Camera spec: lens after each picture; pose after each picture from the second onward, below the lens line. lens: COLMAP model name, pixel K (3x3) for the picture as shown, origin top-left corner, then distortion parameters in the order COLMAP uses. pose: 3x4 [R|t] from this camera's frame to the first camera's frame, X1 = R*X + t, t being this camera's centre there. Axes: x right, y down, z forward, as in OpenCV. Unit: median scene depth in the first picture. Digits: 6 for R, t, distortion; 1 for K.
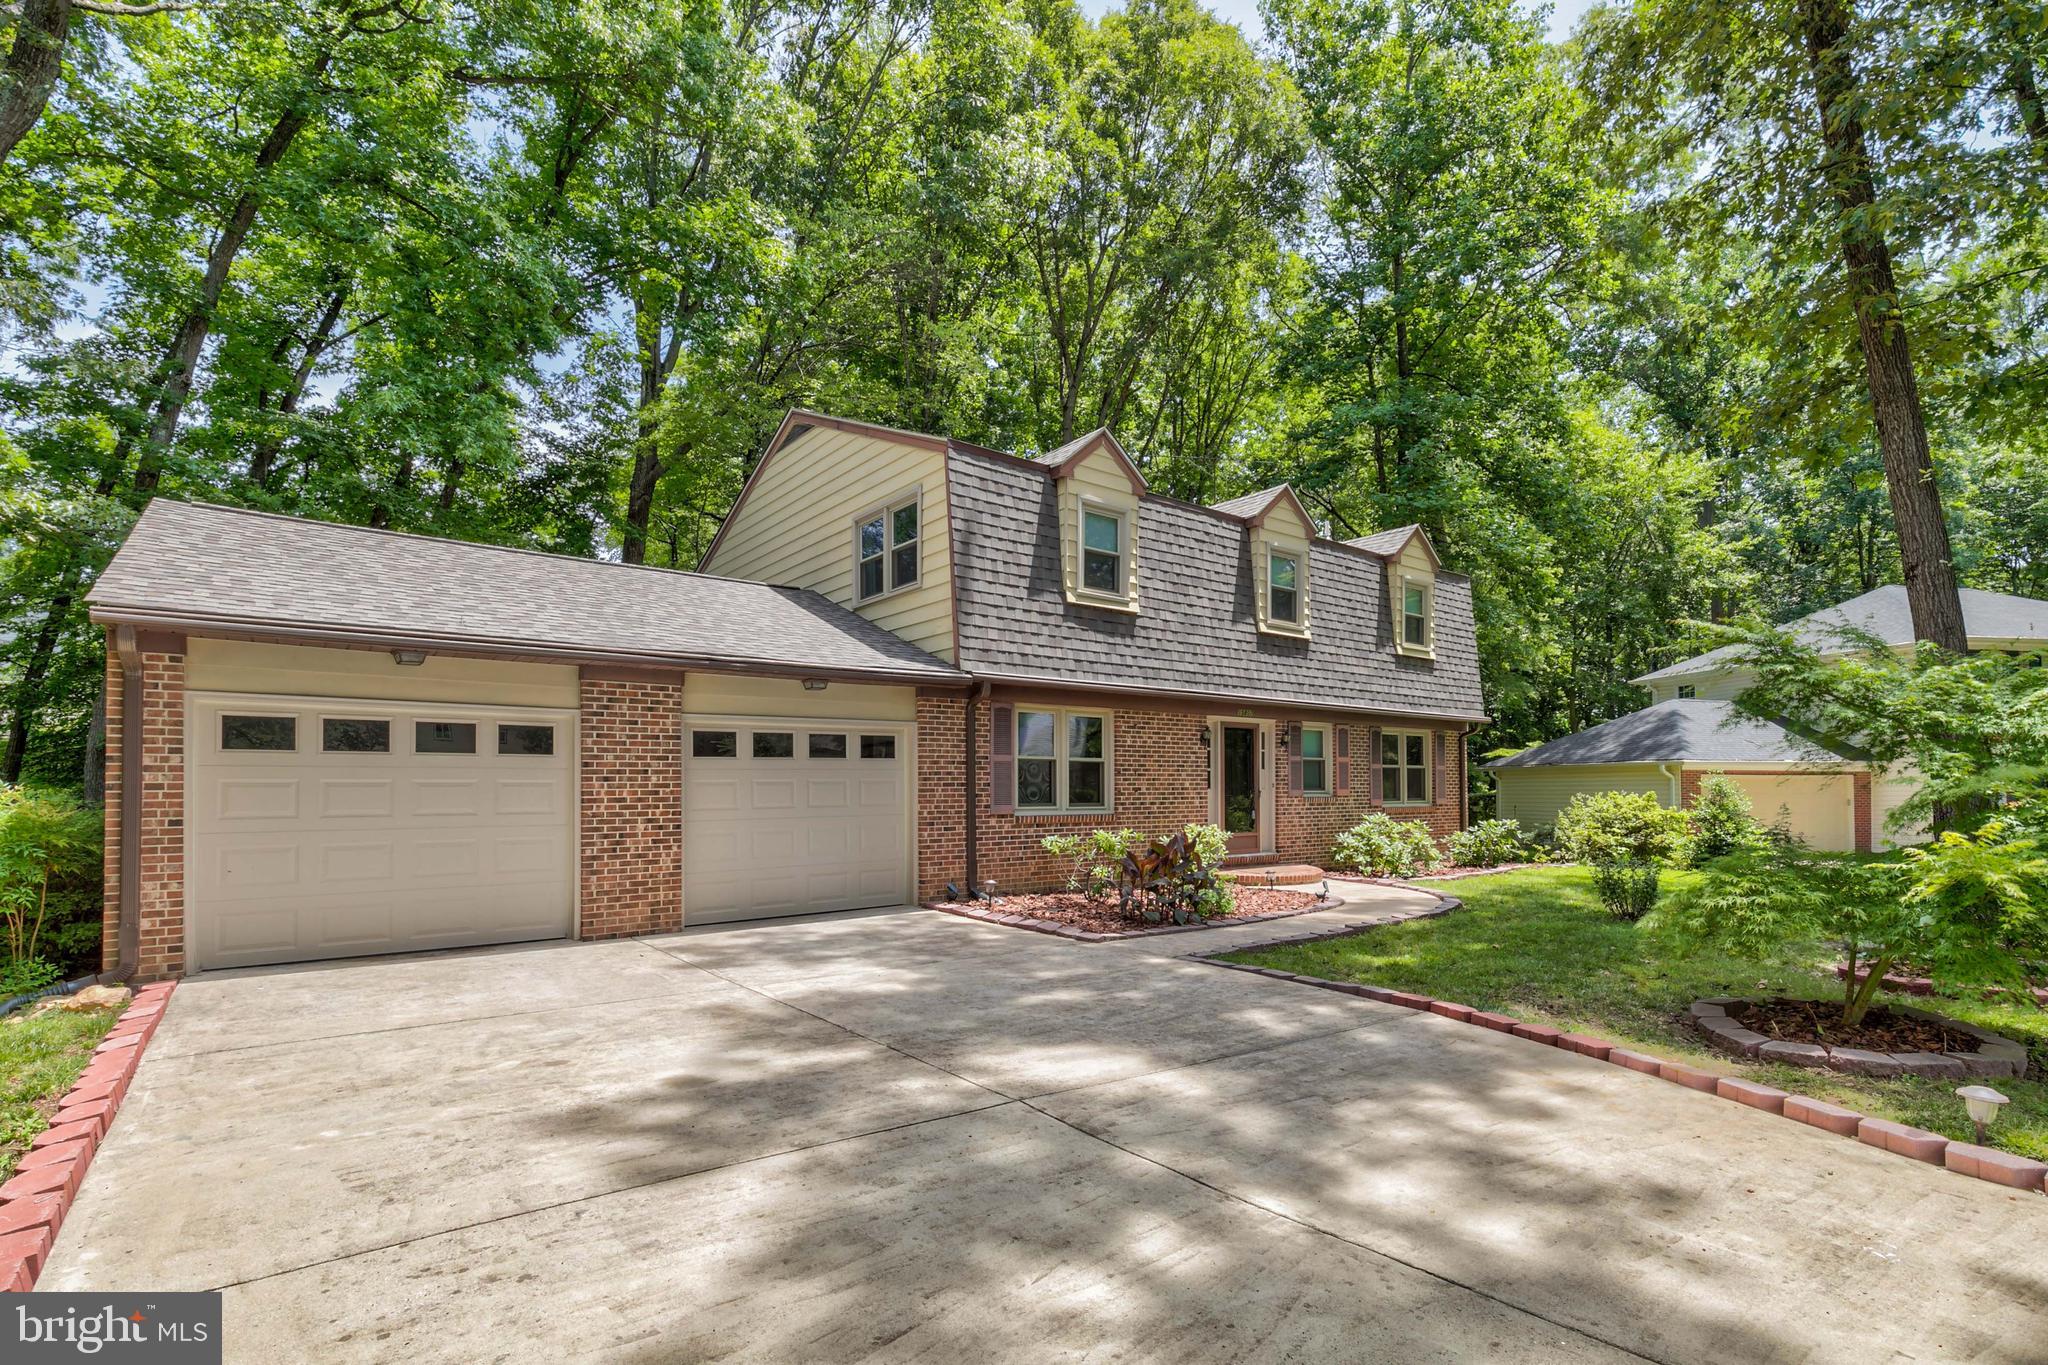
lens RADIAL K [[943.9, 0, 1020.7], [0, 943.9, 682.1], [0, 0, 1]] dist [0.001460, 0.000162]
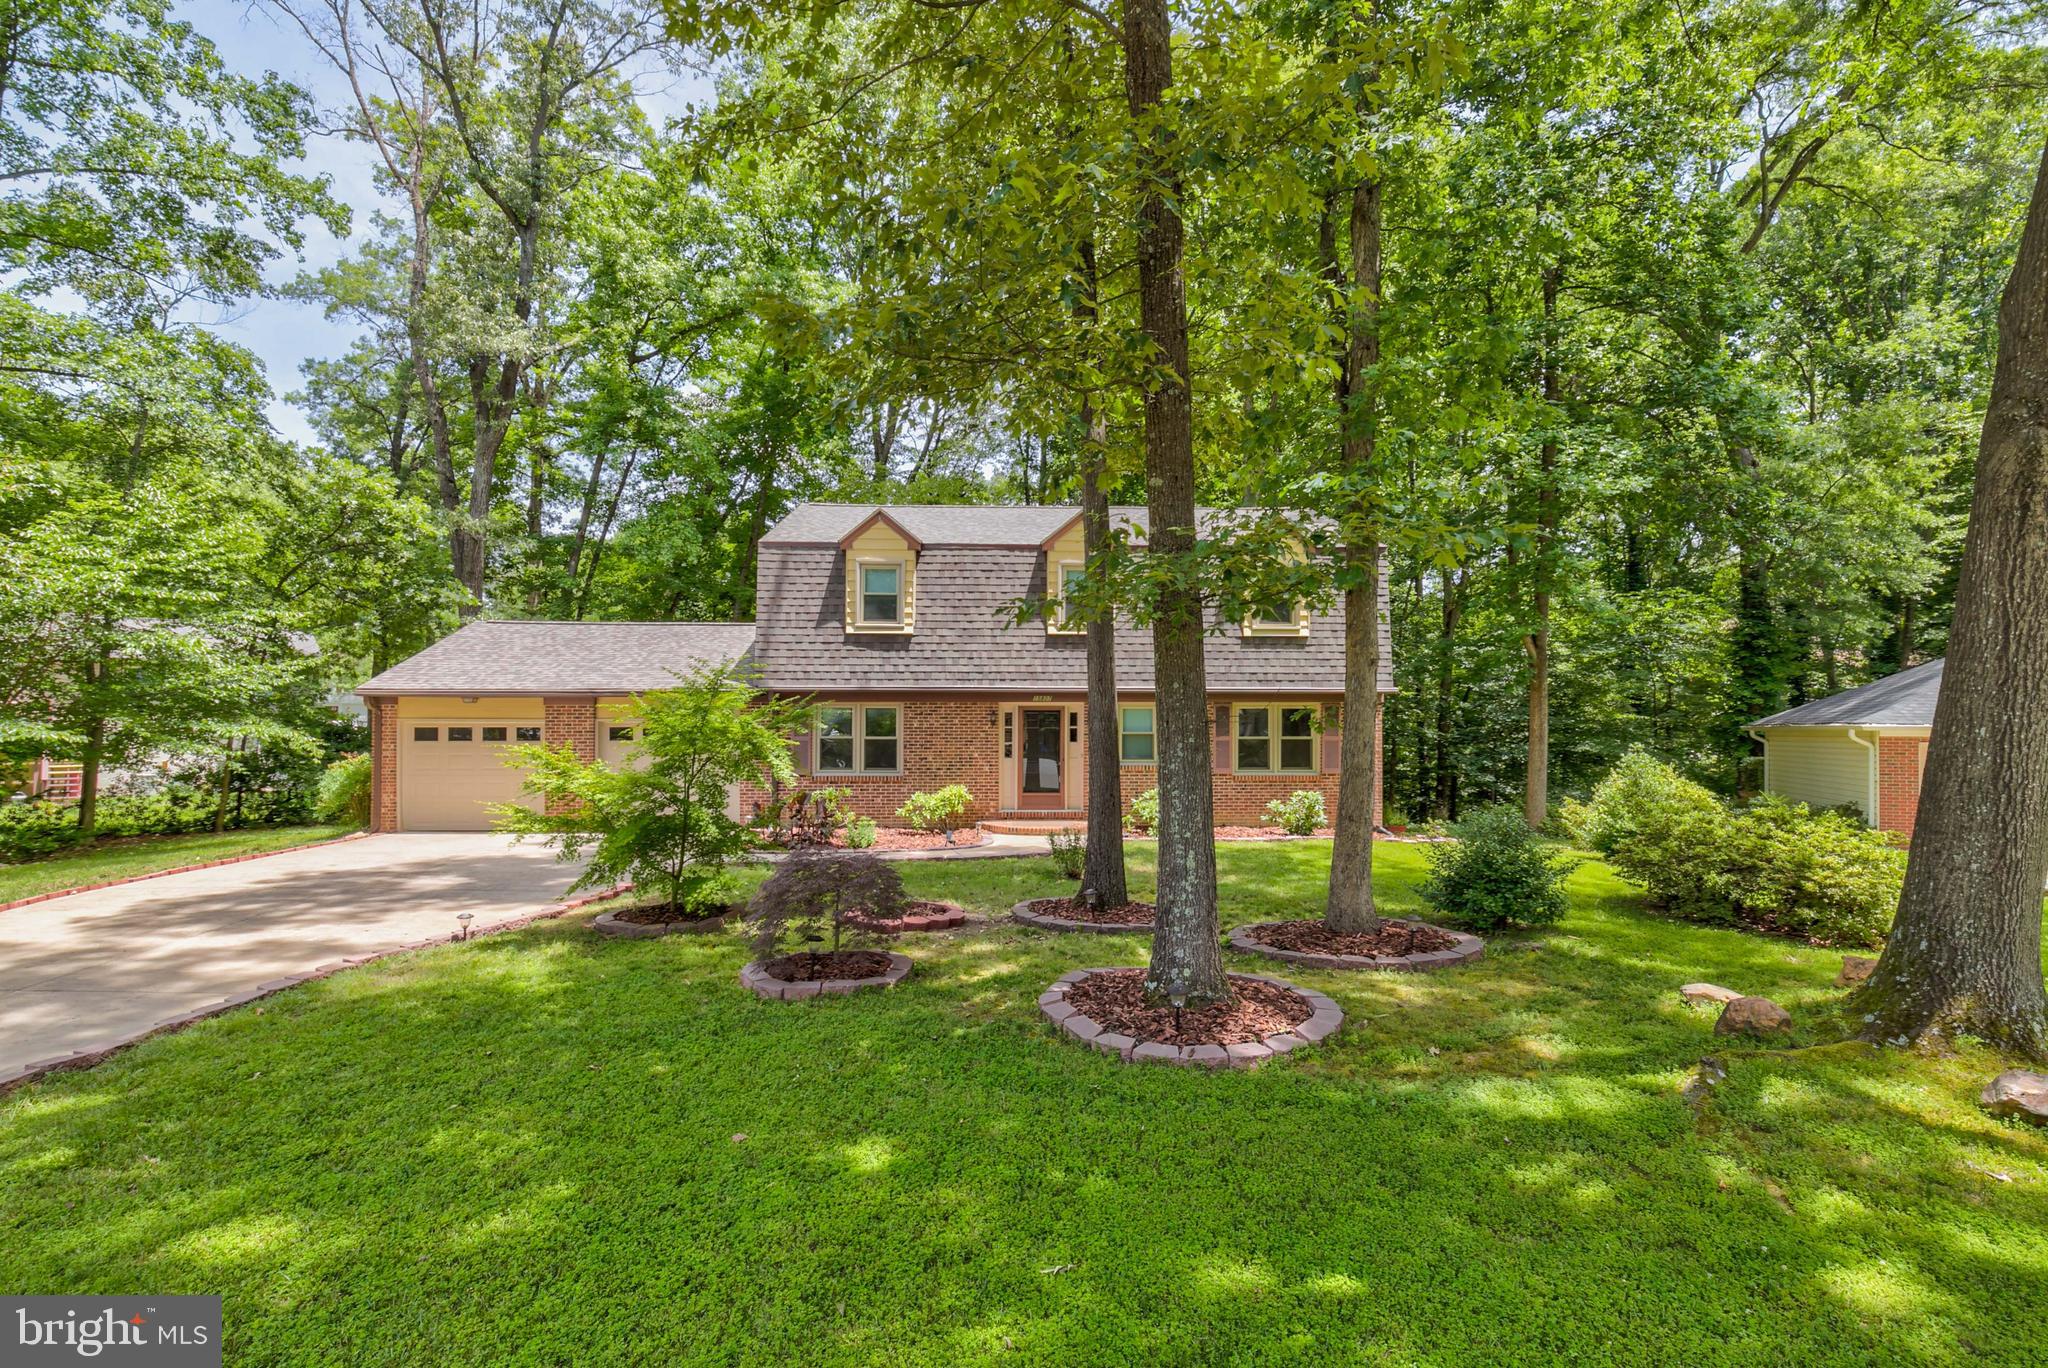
lens RADIAL K [[943.9, 0, 1020.7], [0, 943.9, 683.6], [0, 0, 1]] dist [0.001460, 0.000162]
pose [[0.822440, -0.057457, -0.565943, 1.080399], [0.064568, 0.997885, -0.007477, 0.022898], [0.565176, -0.030392, 0.824410, -0.072680]]
